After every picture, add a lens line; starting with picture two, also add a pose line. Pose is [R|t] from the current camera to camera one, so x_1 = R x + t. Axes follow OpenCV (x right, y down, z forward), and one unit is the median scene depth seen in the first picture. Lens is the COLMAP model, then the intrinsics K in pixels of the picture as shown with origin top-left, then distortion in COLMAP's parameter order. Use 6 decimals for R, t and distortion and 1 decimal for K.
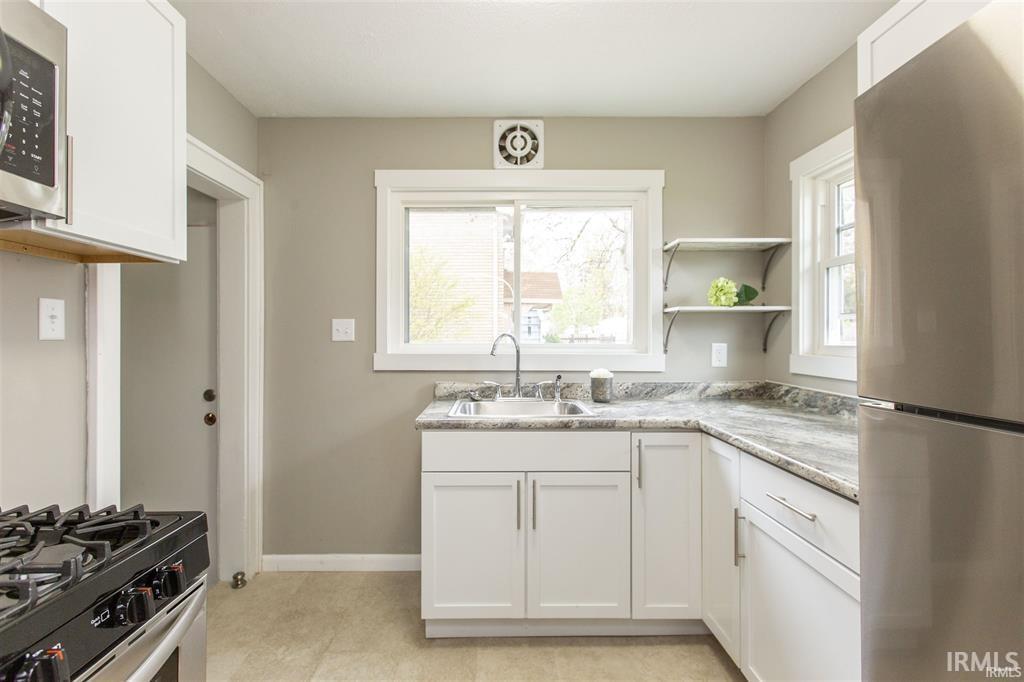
lens RADIAL K [[467.2, 0, 490.0], [0, 467.2, 337.0], [0, 0, 1]] dist [0.004972, -0.000357]
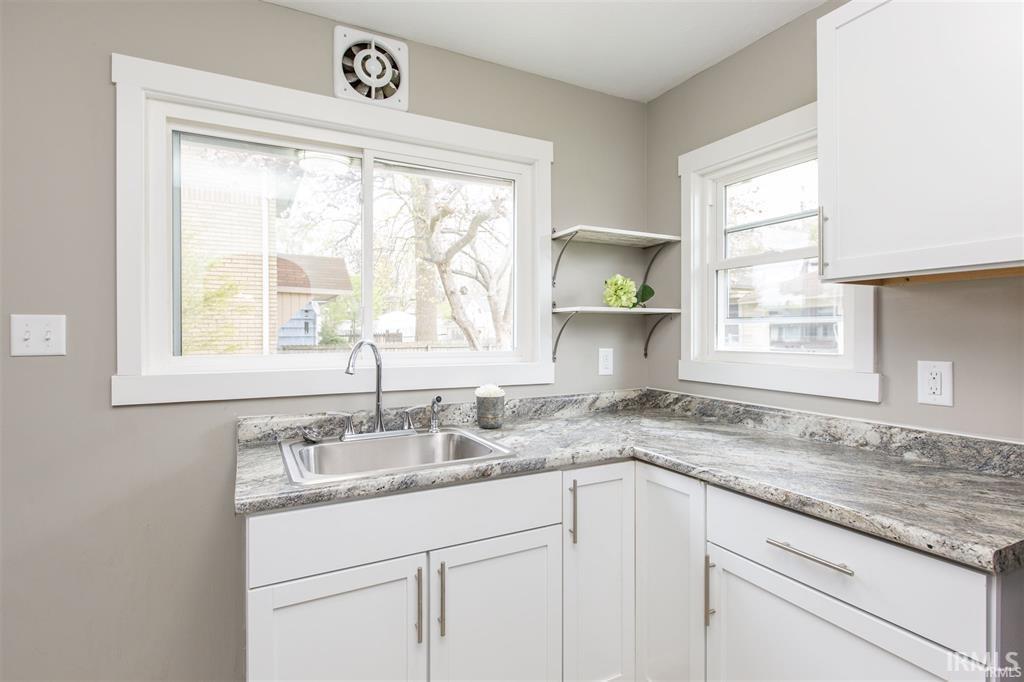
lens RADIAL K [[499.1, 0, 508.2], [0, 499.1, 334.2], [0, 0, 1]] dist [-0.002981, 0.002679]
pose [[0.875860, -0.005180, 0.482537, -0.141159], [0.003183, 0.999983, 0.004958, -0.020409], [-0.482555, -0.002807, 0.875861, 0.280910]]
